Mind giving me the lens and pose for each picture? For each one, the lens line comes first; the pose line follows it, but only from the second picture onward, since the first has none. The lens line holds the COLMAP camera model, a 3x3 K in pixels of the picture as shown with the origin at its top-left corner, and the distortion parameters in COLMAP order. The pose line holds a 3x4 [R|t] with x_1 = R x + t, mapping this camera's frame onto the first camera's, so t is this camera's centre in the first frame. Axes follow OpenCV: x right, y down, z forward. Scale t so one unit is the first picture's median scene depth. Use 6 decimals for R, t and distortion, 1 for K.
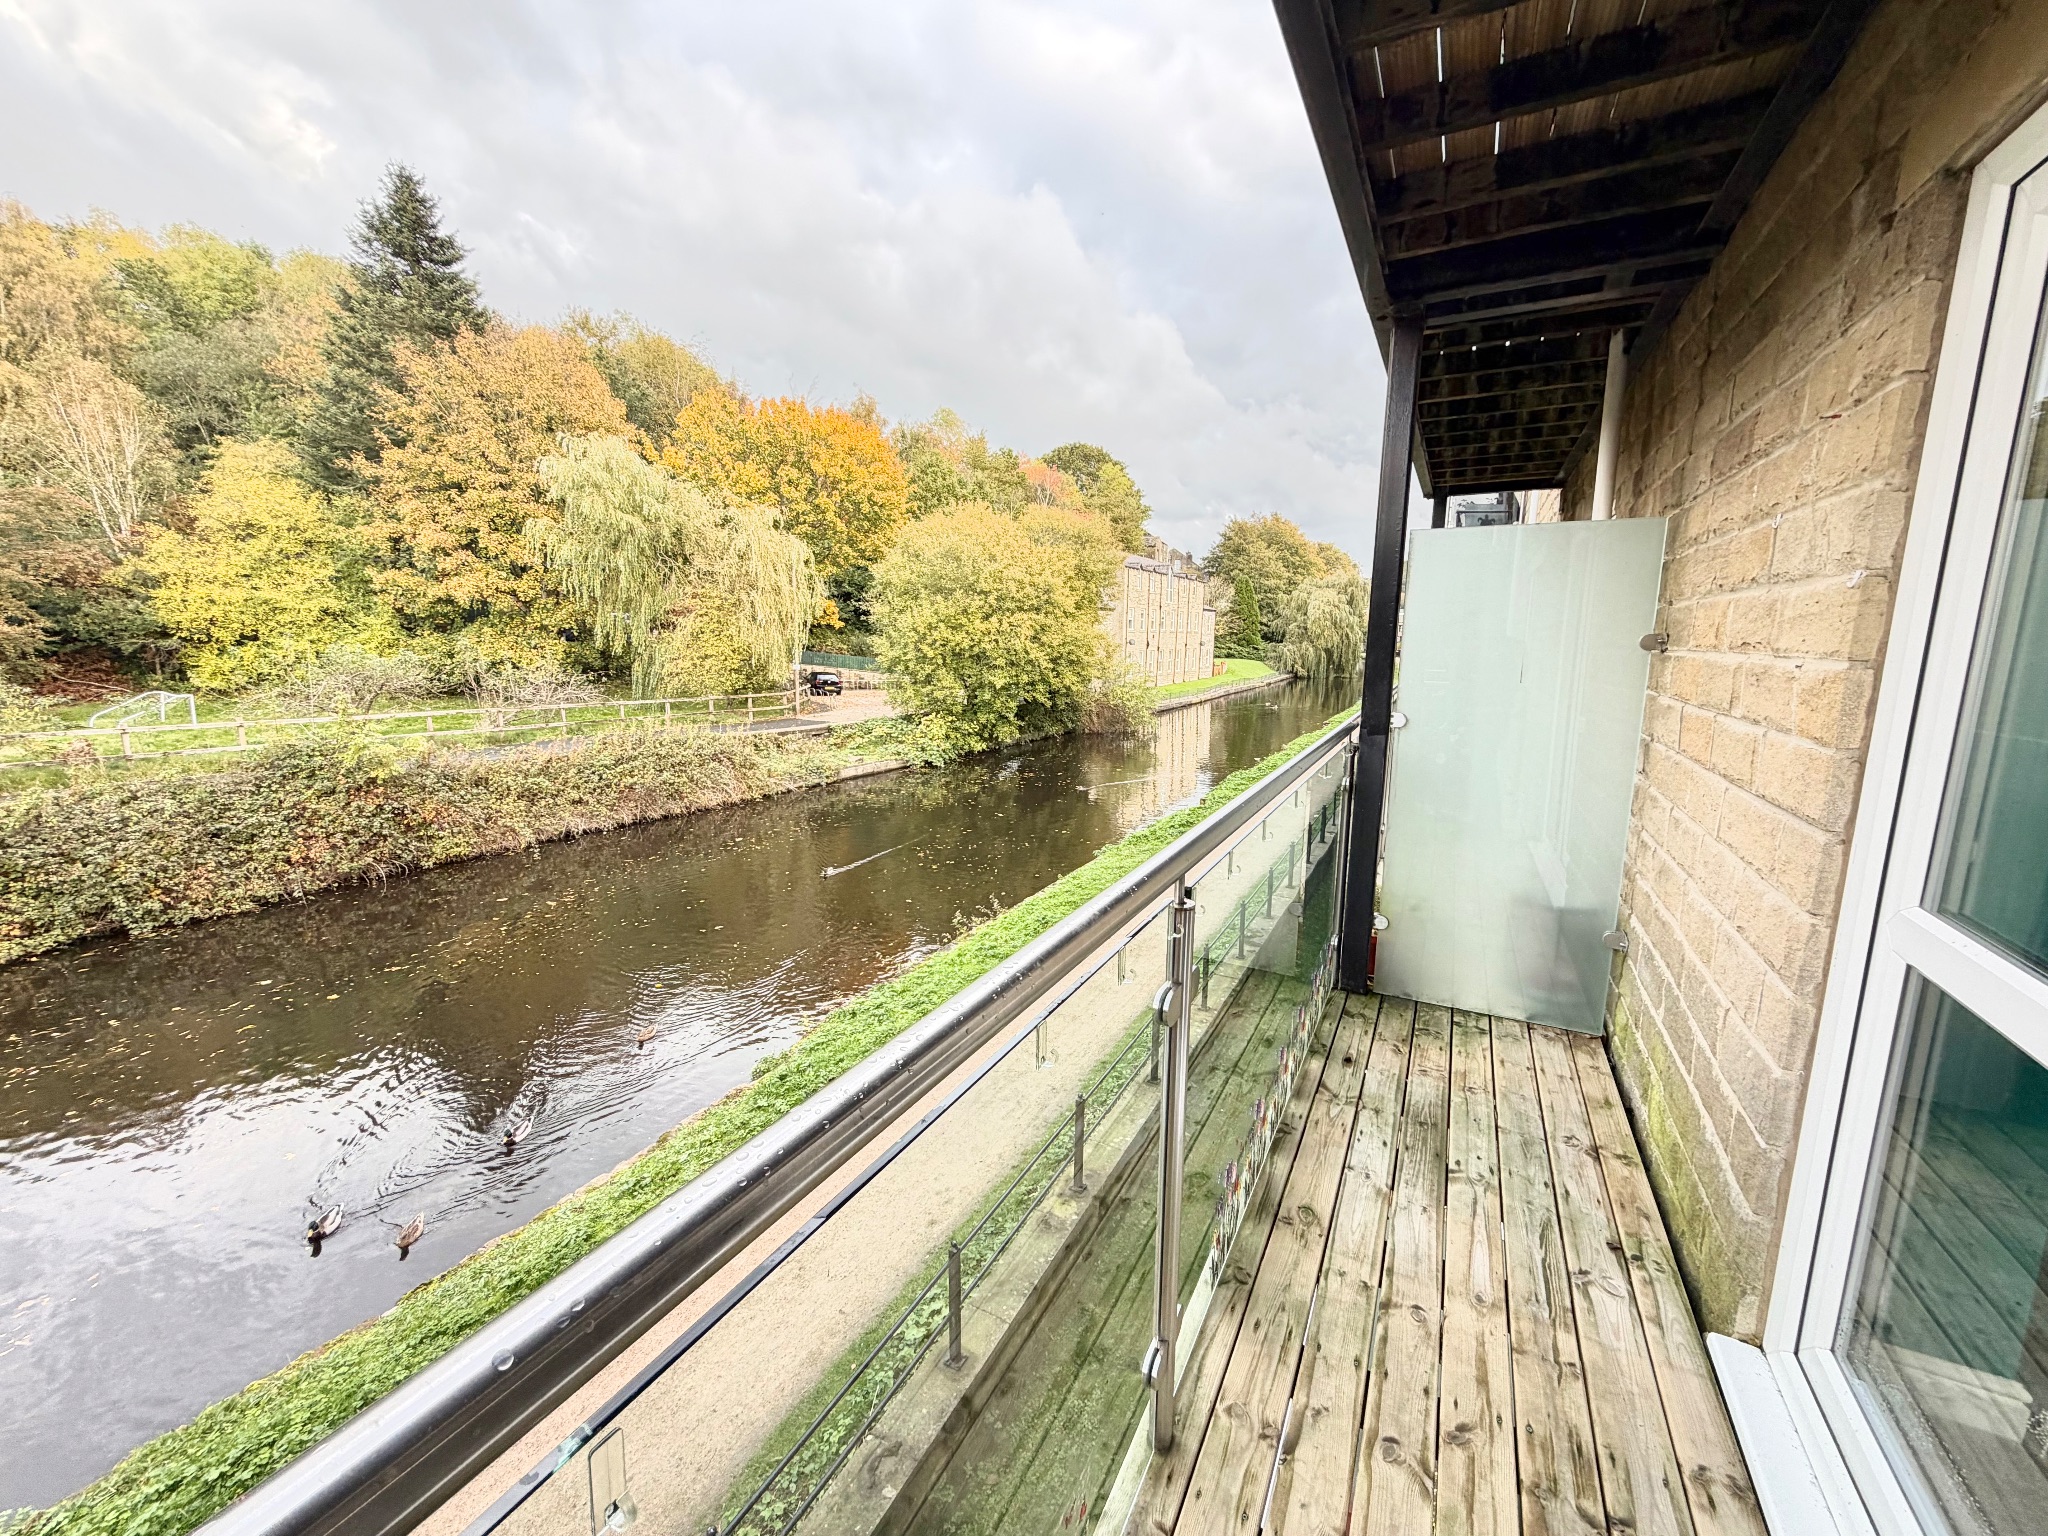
lens RADIAL K [[813.3, 0, 1023.0], [0, 813.3, 767.3], [0, 0, 1]] dist [-0.000554, 0.000179]
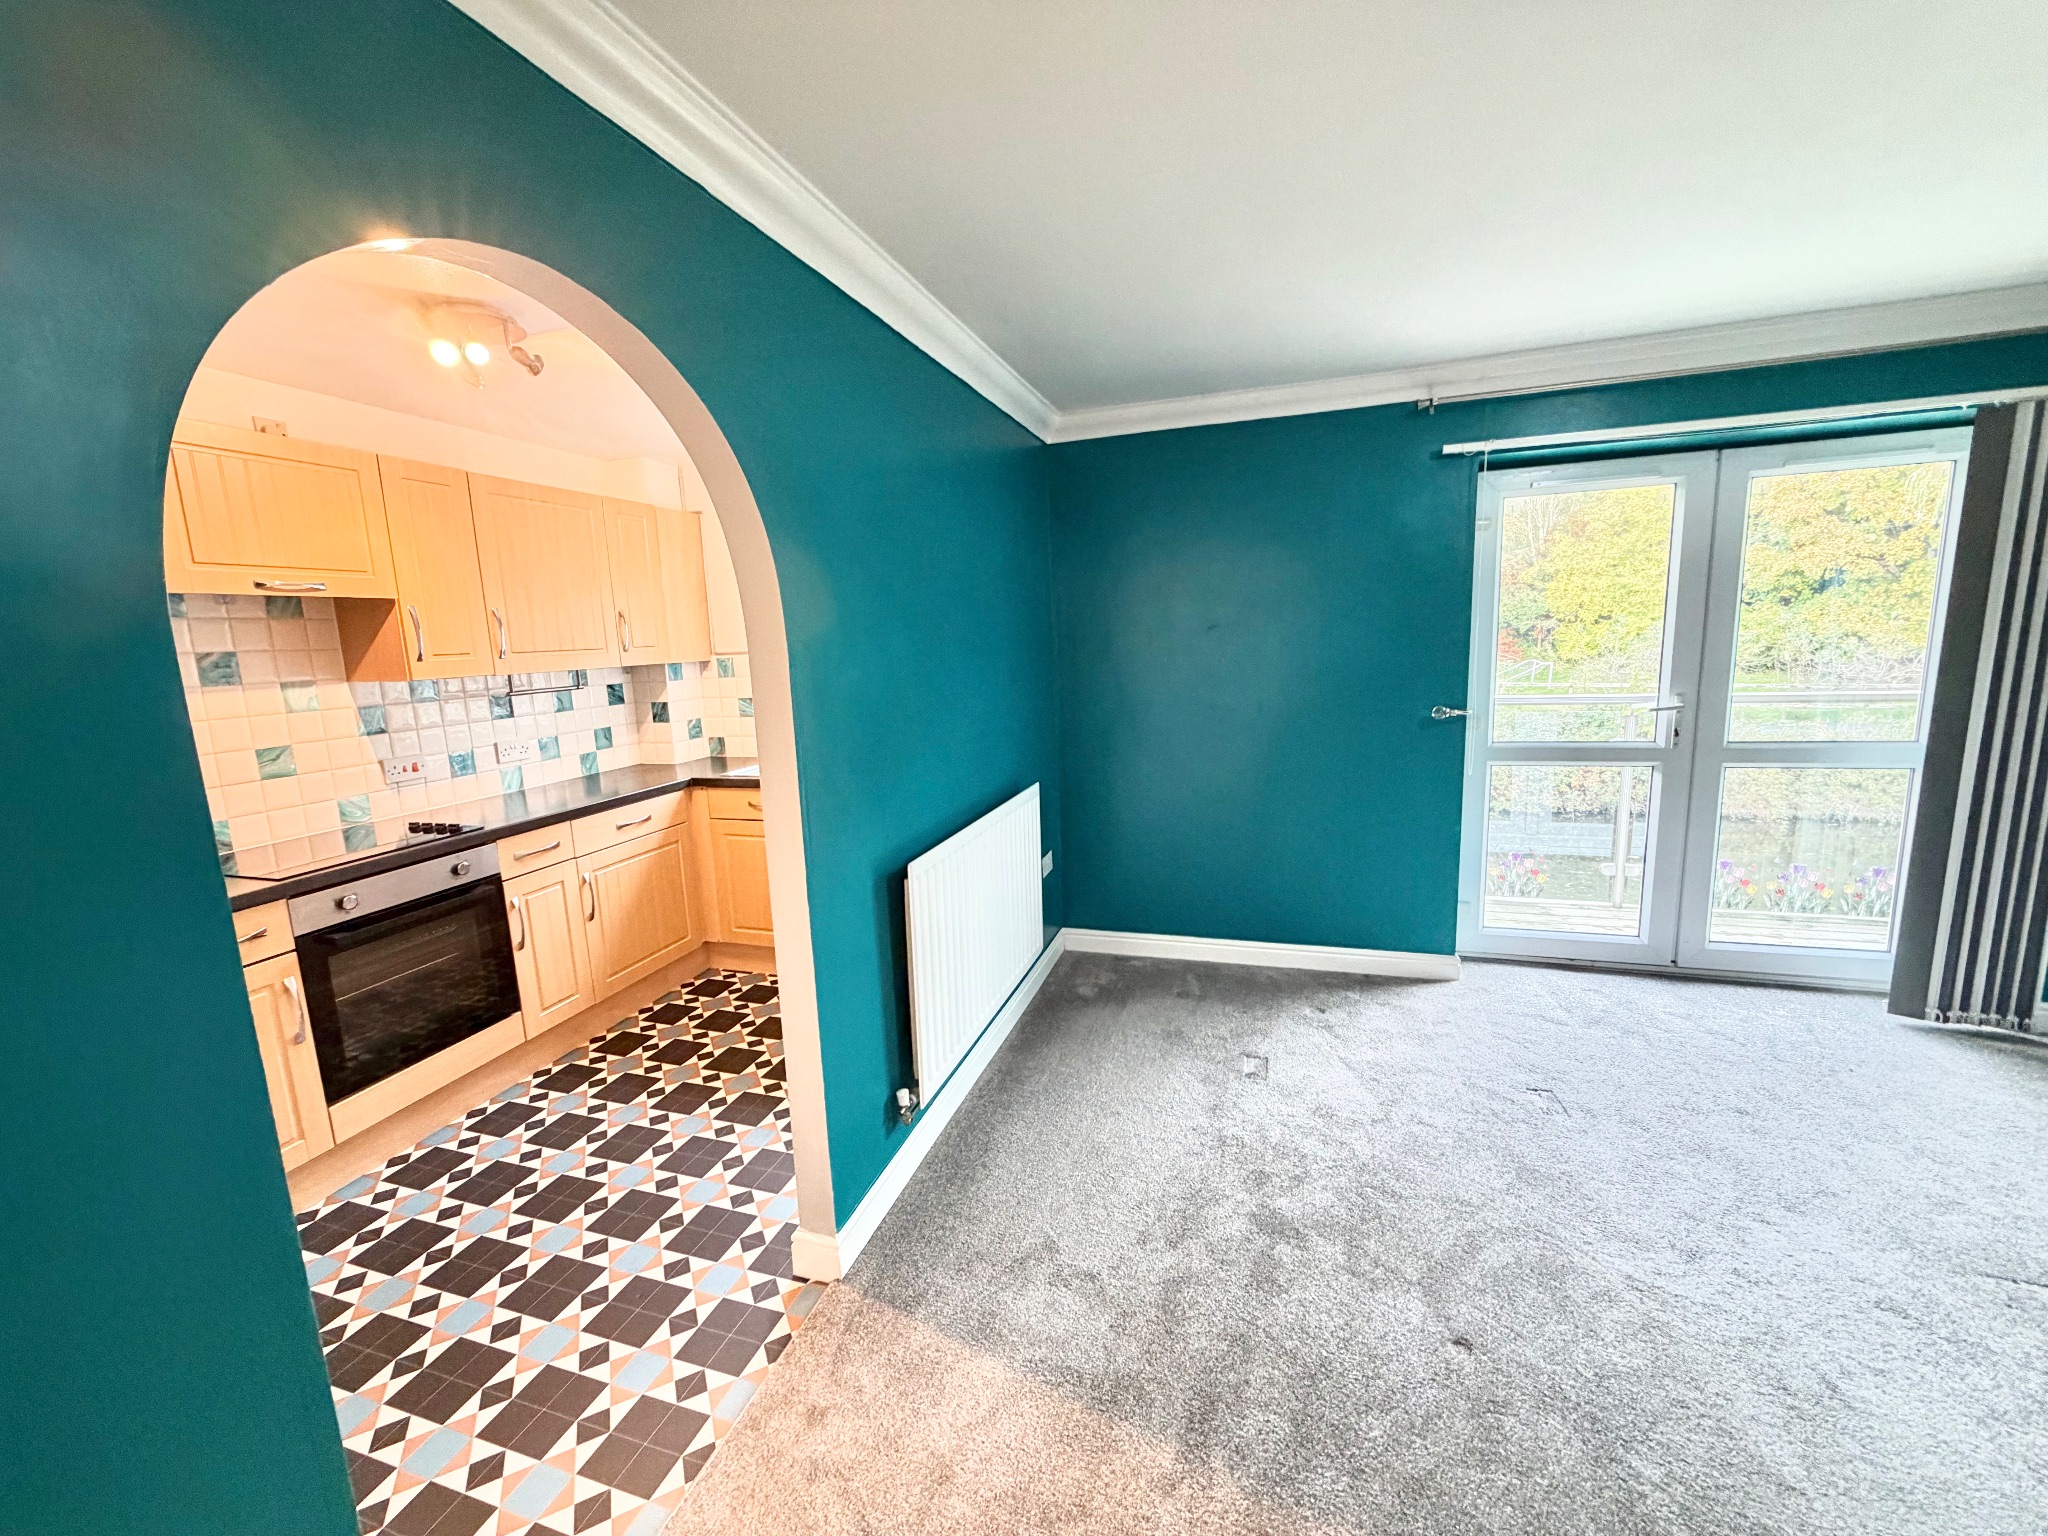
lens RADIAL K [[813.3, 0, 1018.6], [0, 813.3, 768.4], [0, 0, 1]] dist [-0.000554, 0.000179]
pose [[0.179715, 0.150335, -0.972163, 0.129858], [-0.120115, 0.984212, 0.129994, 0.011900], [0.976358, 0.093410, 0.194936, -0.086263]]
